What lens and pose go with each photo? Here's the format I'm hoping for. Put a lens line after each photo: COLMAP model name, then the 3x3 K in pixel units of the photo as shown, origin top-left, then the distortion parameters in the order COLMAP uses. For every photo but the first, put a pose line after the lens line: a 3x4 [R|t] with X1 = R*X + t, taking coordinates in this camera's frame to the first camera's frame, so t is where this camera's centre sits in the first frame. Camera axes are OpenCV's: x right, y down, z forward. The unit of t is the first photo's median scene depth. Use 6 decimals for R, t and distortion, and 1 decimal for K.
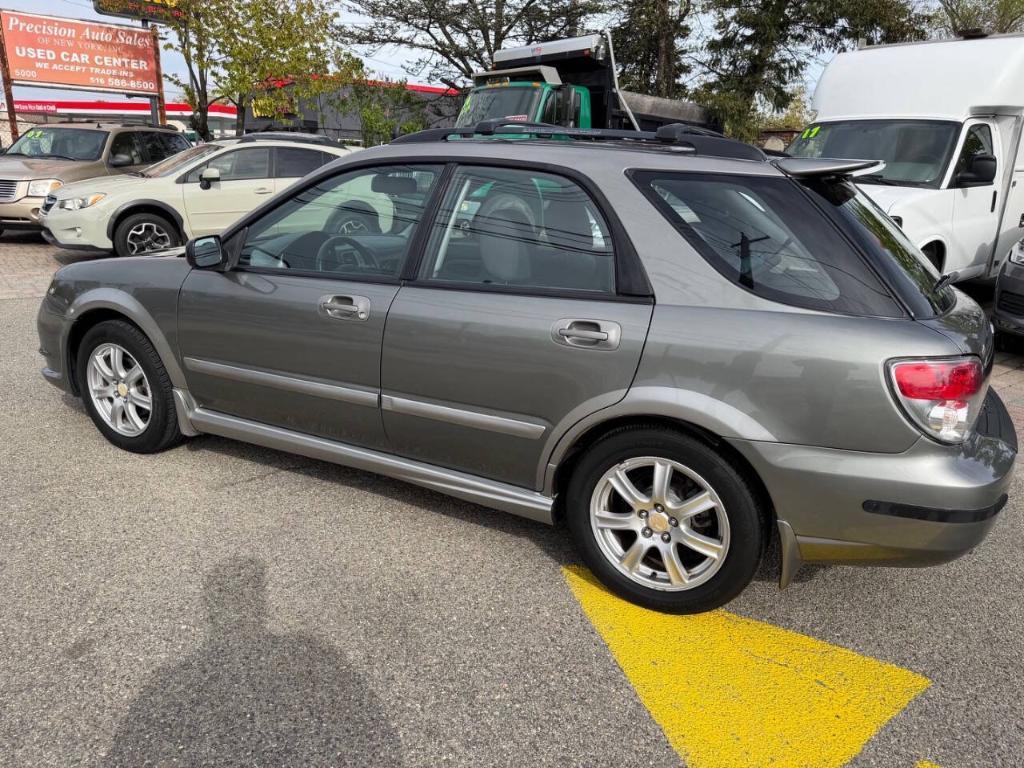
lens RADIAL K [[725.4, 0, 515.3], [0, 725.4, 381.1], [0, 0, 1]] dist [0.007446, -0.008418]
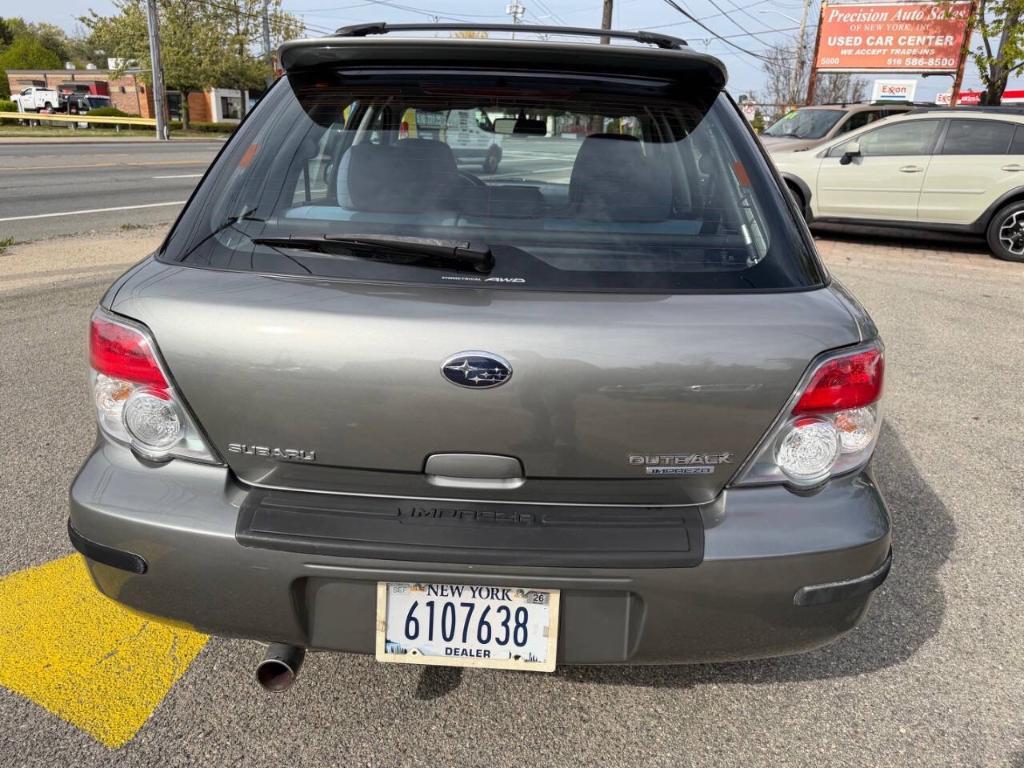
lens RADIAL K [[725.4, 0, 515.3], [0, 725.4, 381.1], [0, 0, 1]] dist [0.007446, -0.008418]
pose [[0.423173, 0.282054, -0.861029, 0.240414], [-0.274768, 0.945509, 0.174687, -0.034937], [0.863381, 0.162660, 0.477613, 0.175444]]
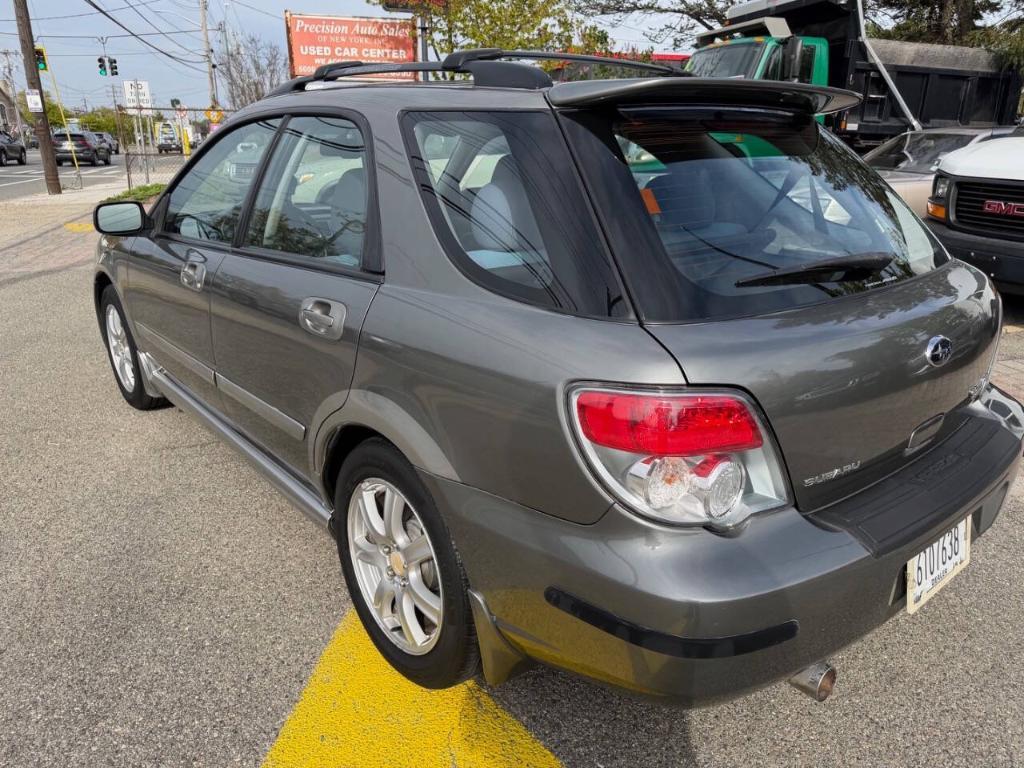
lens RADIAL K [[725.4, 0, 515.3], [0, 725.4, 381.1], [0, 0, 1]] dist [0.007446, -0.008418]
pose [[0.923607, 0.089507, -0.372744, 0.120386], [-0.079313, 0.995938, 0.042628, -0.009202], [0.375045, -0.009808, 0.926955, 0.065430]]
